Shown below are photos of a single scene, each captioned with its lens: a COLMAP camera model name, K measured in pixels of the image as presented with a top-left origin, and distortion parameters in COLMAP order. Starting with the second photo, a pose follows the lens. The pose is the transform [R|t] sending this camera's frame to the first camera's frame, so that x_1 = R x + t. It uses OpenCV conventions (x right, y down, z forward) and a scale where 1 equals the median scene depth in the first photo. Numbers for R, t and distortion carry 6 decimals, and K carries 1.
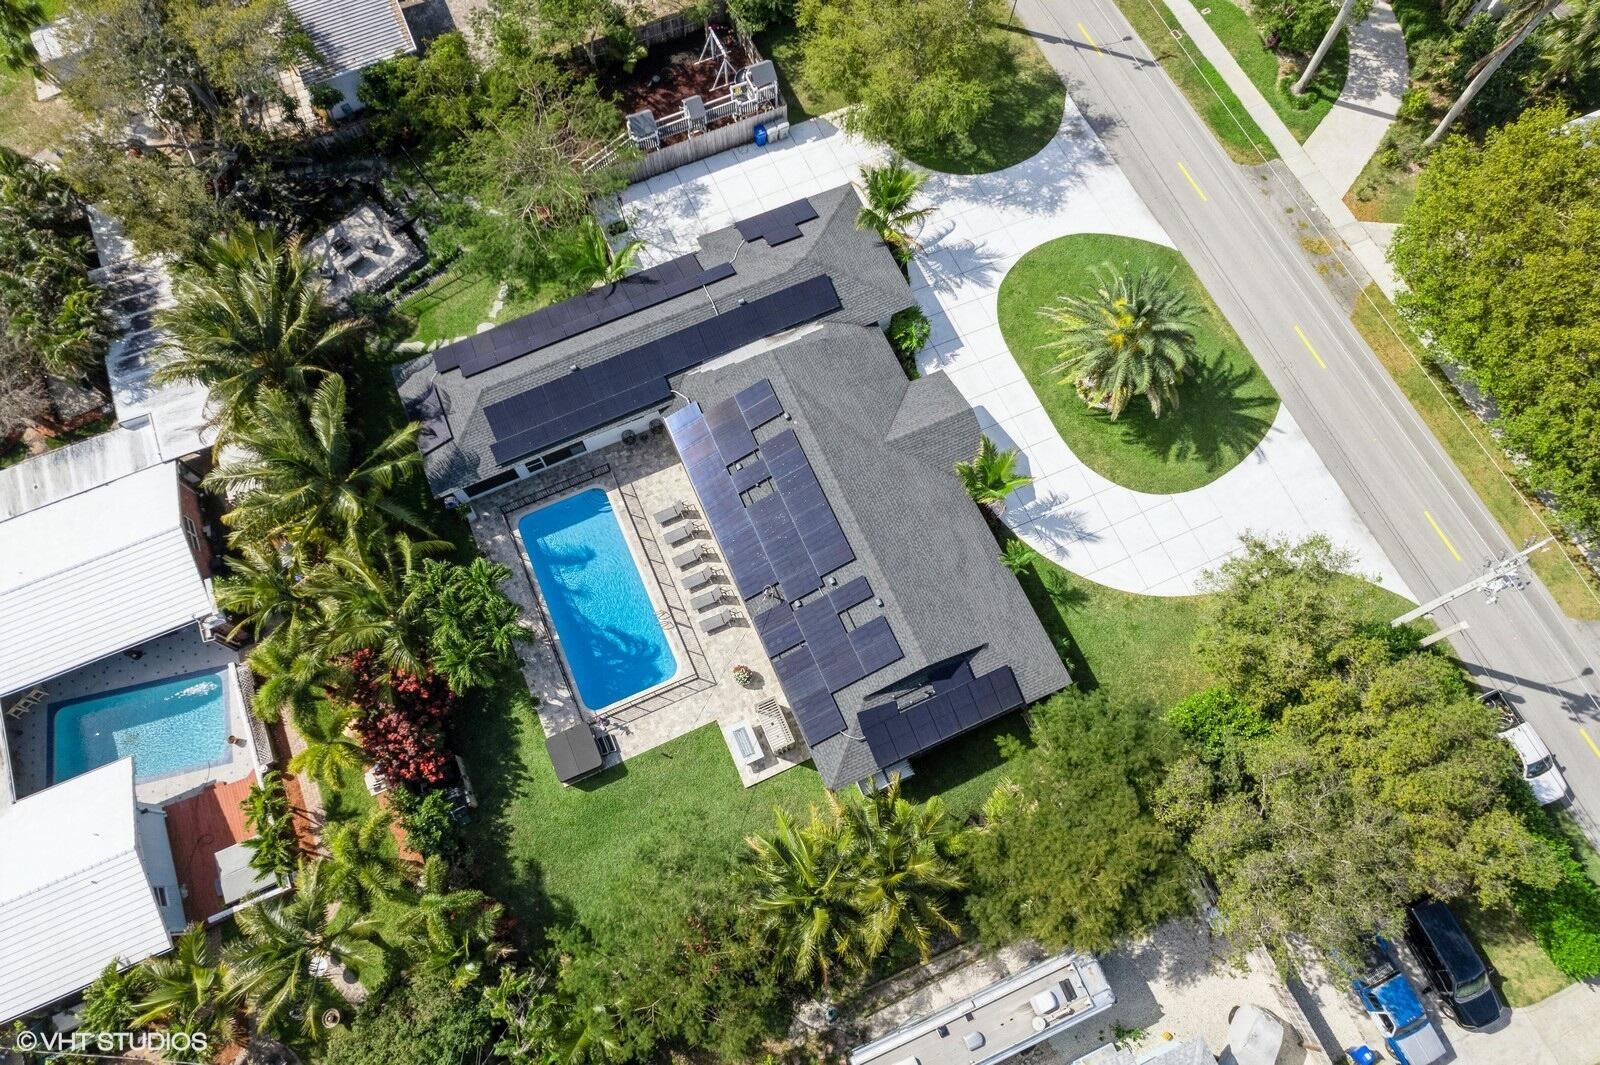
lens RADIAL K [[1031.1, 0, 800.0], [0, 1031.1, 532.5], [0, 0, 1]] dist [-0.085719, 0.078523]
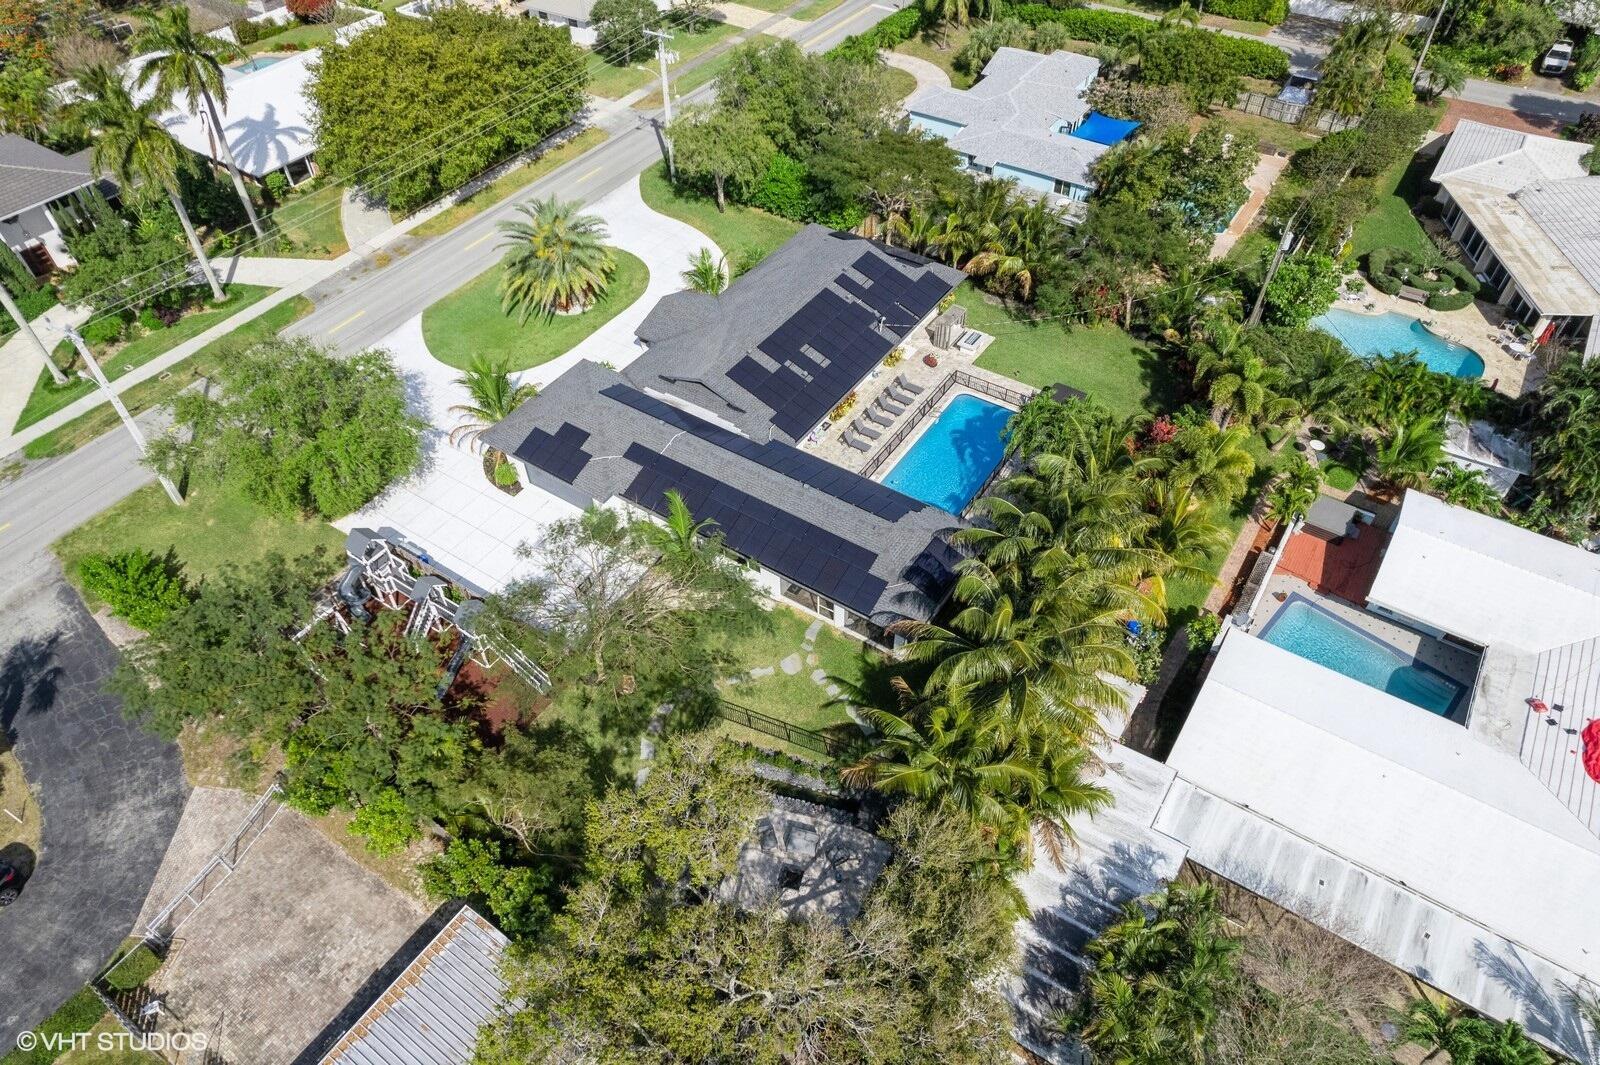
lens RADIAL K [[1017.6, 0, 800.0], [0, 1017.6, 532.5], [0, 0, 1]] dist [-0.040762, 0.029826]
pose [[-0.534463, -0.601327, 0.593931, -0.818660], [0.797941, -0.127327, 0.589133, -0.741418], [-0.278638, 0.788792, 0.547875, 0.484850]]
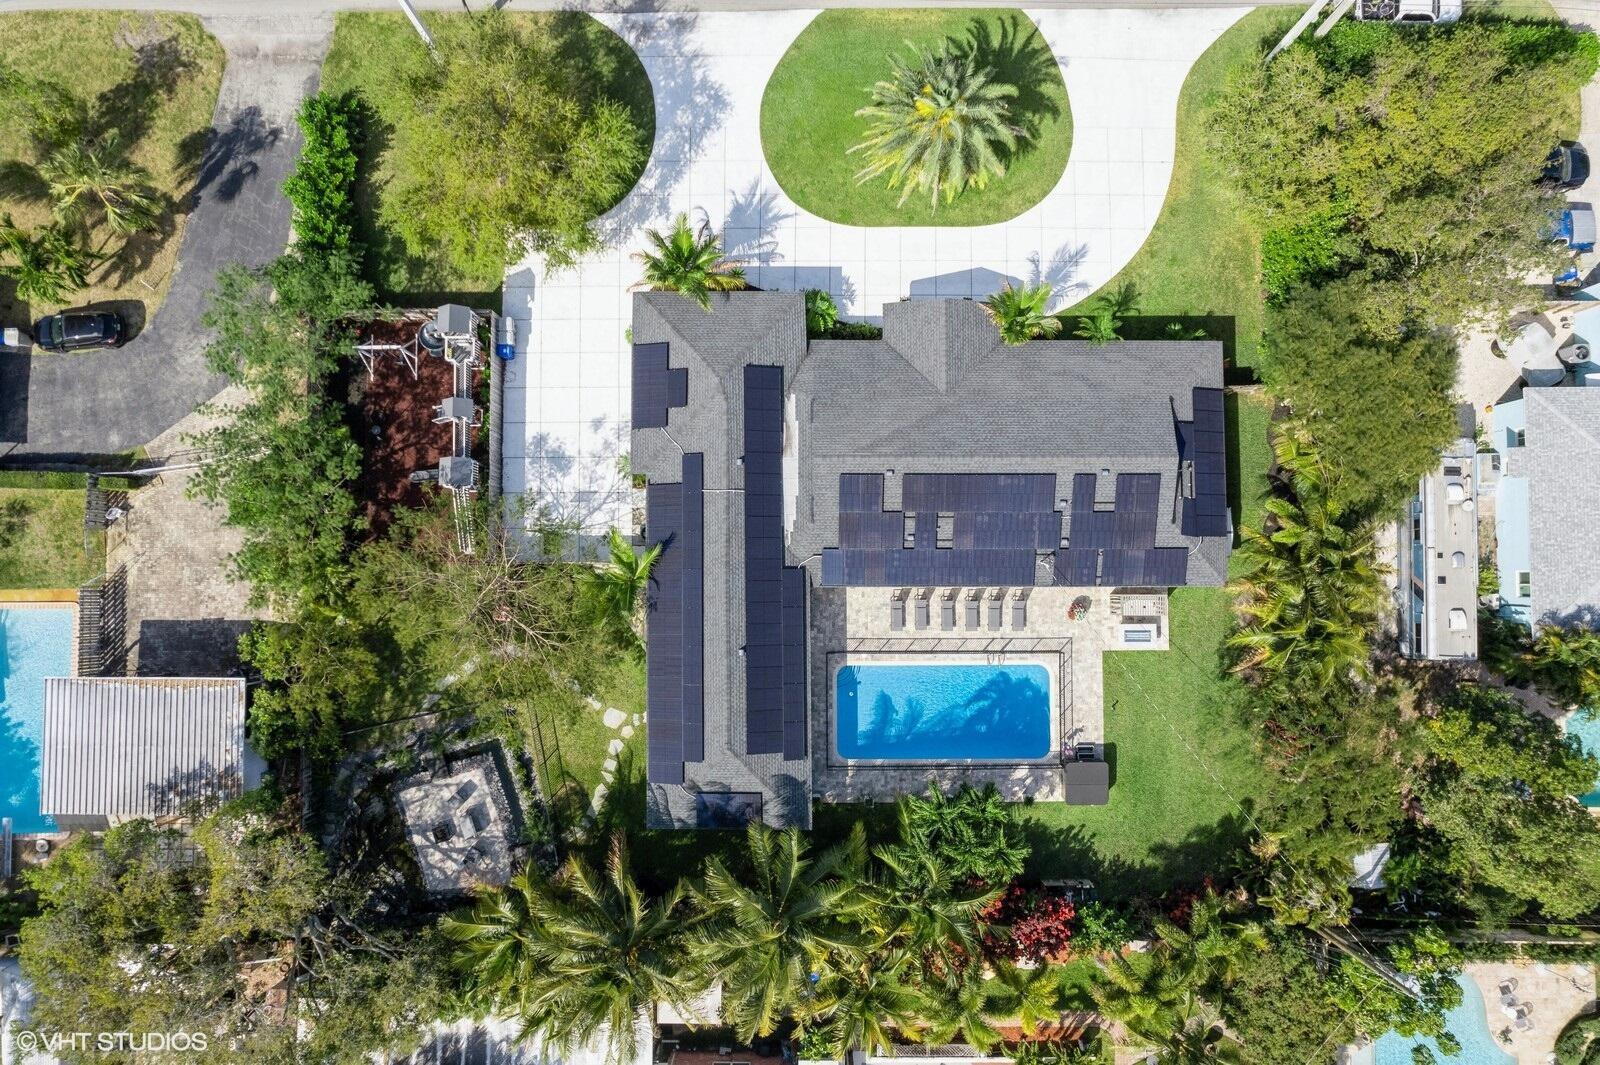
lens RADIAL K [[1031.1, 0, 800.0], [0, 1031.1, 532.5], [0, 0, 1]] dist [-0.085719, 0.078523]
pose [[0.405819, -0.912937, 0.043094, -0.134822], [0.859127, 0.397135, 0.322777, -0.459193], [-0.311789, -0.093966, 0.945494, 0.083792]]
